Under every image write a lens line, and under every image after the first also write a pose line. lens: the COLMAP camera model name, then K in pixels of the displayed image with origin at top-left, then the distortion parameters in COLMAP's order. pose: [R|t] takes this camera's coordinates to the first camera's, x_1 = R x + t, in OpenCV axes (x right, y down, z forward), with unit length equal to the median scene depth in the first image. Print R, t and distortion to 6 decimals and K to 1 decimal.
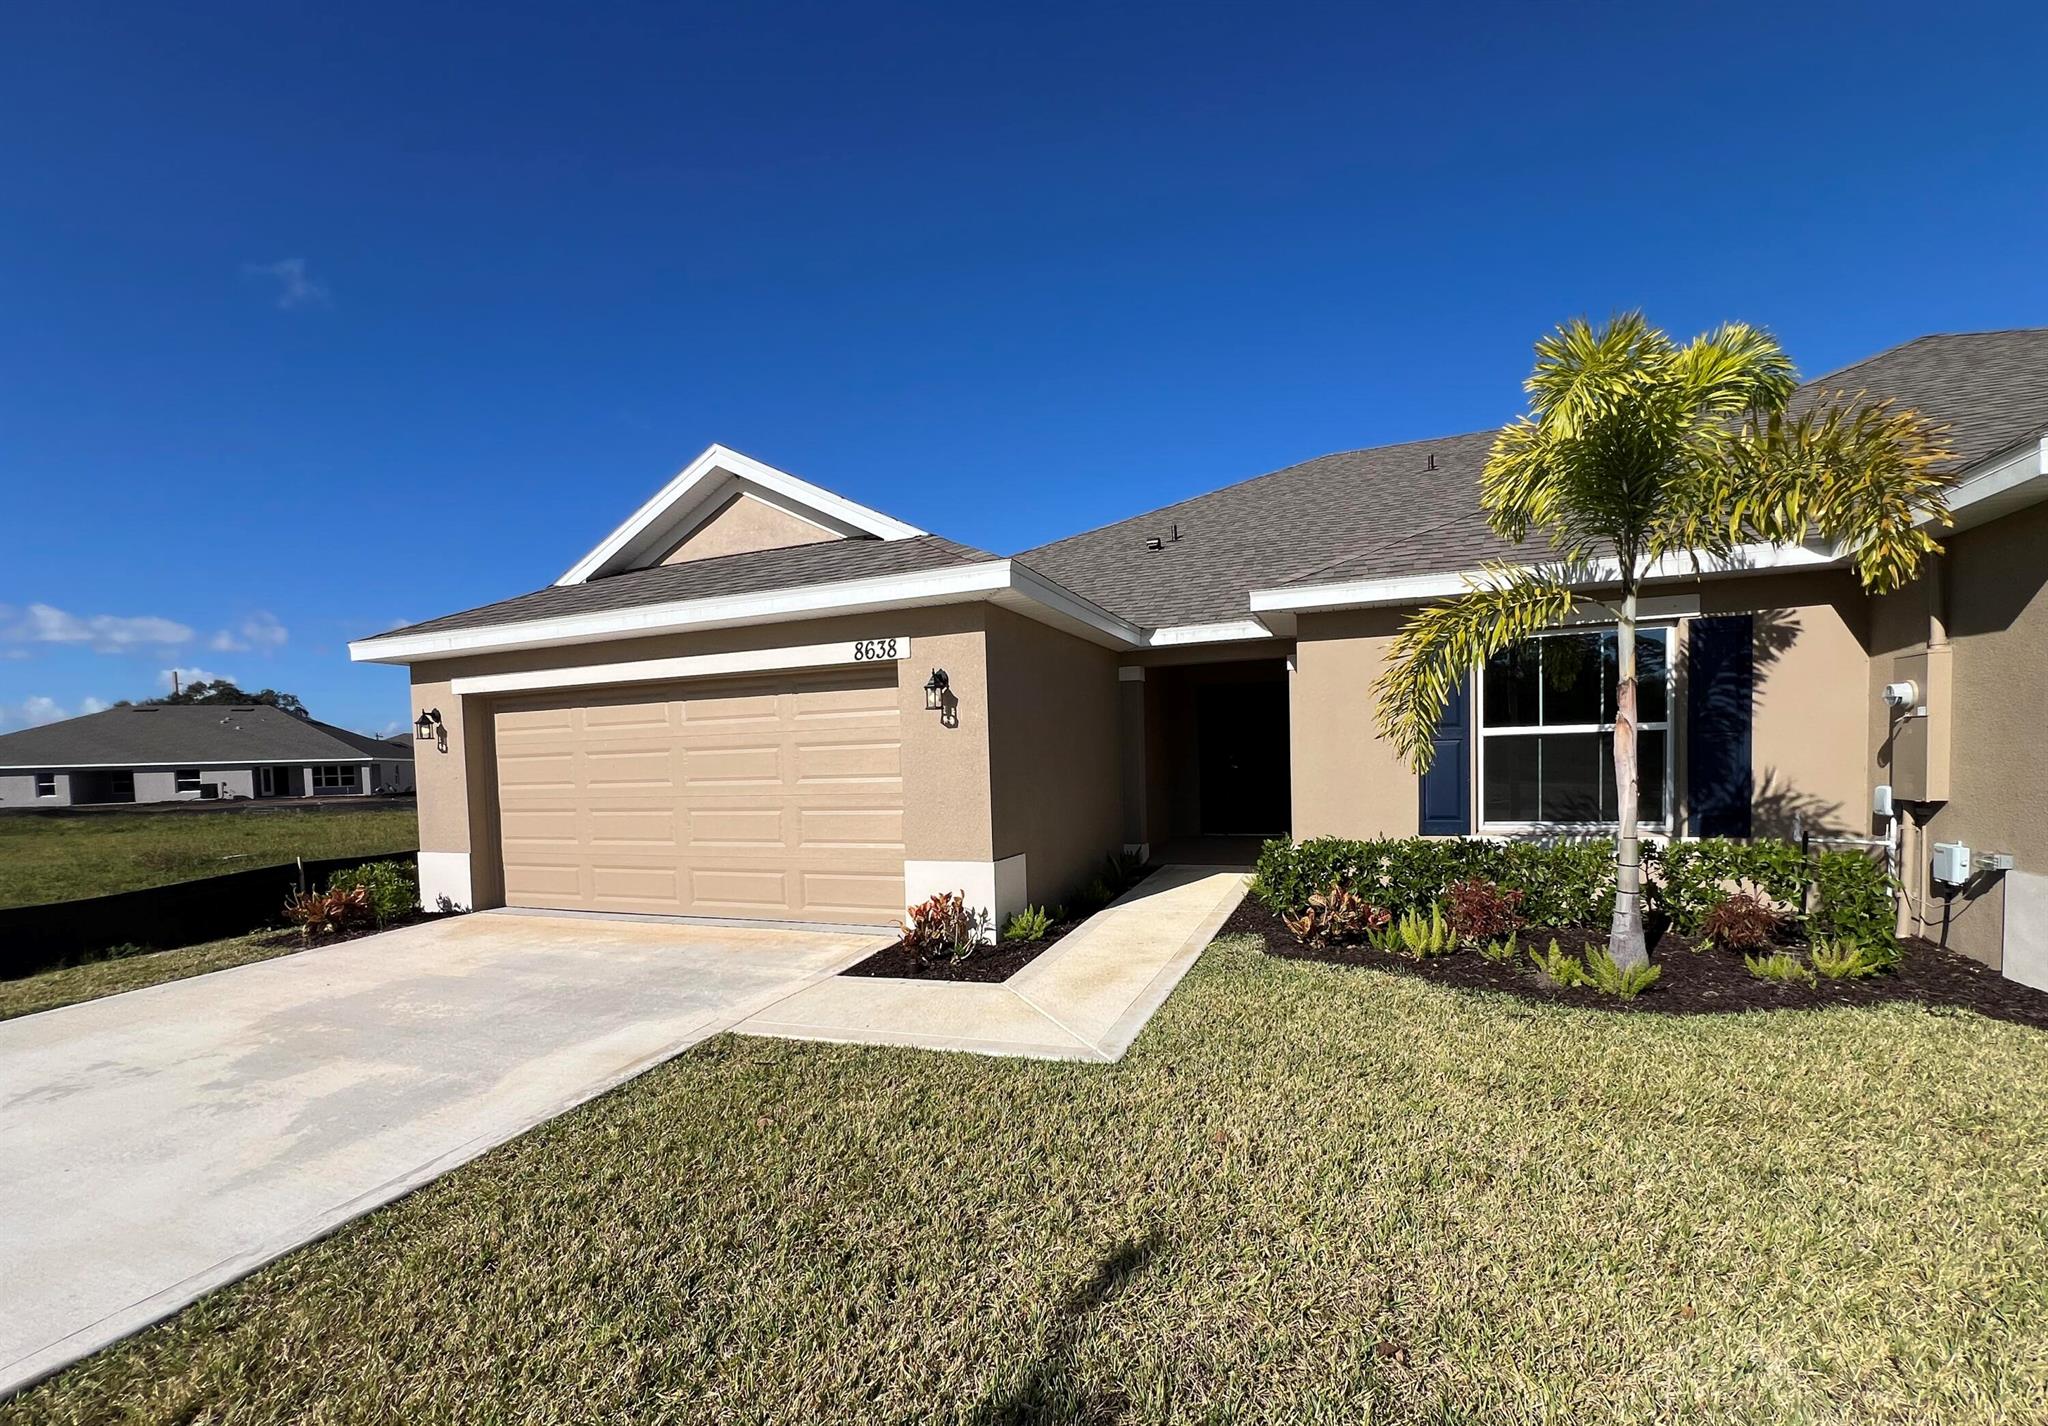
lens RADIAL K [[864.2, 0, 1032.5], [0, 864.2, 789.3], [0, 0, 1]] dist [0.000714, 0.000002]
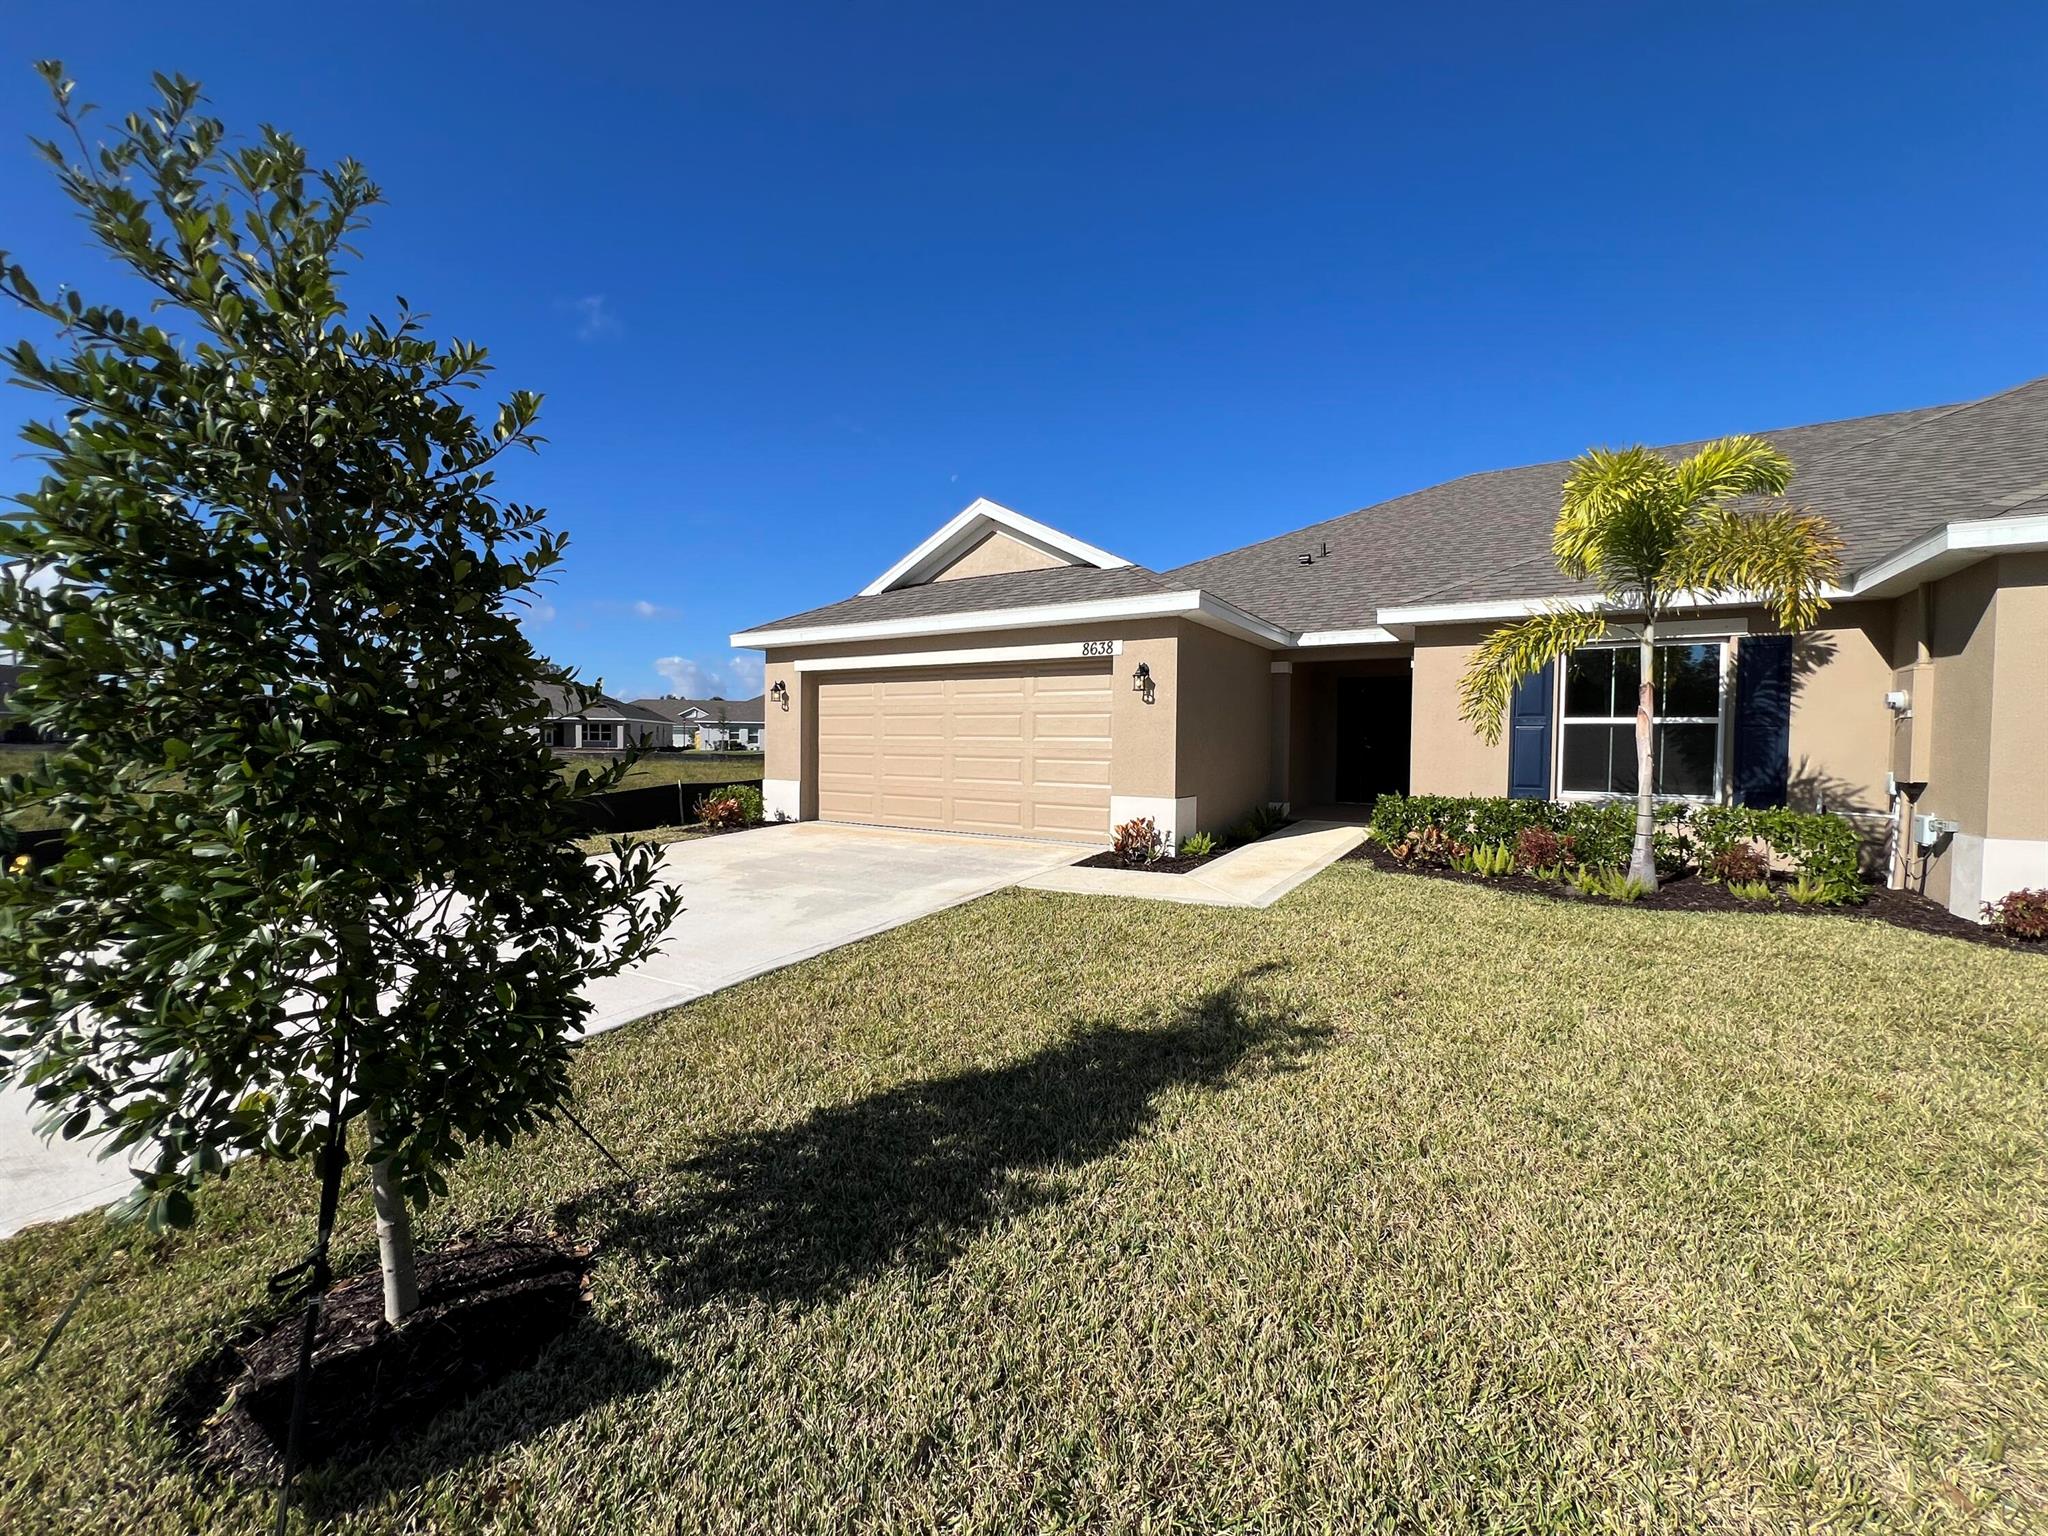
lens RADIAL K [[818.3, 0, 1027.9], [0, 818.3, 752.8], [0, 0, 1]] dist [0.002673, -0.000040]
pose [[0.982877, 0.042851, -0.179212, -0.044793], [-0.046210, 0.998825, -0.014608, 0.038130], [0.178375, 0.022639, 0.983702, -0.360354]]
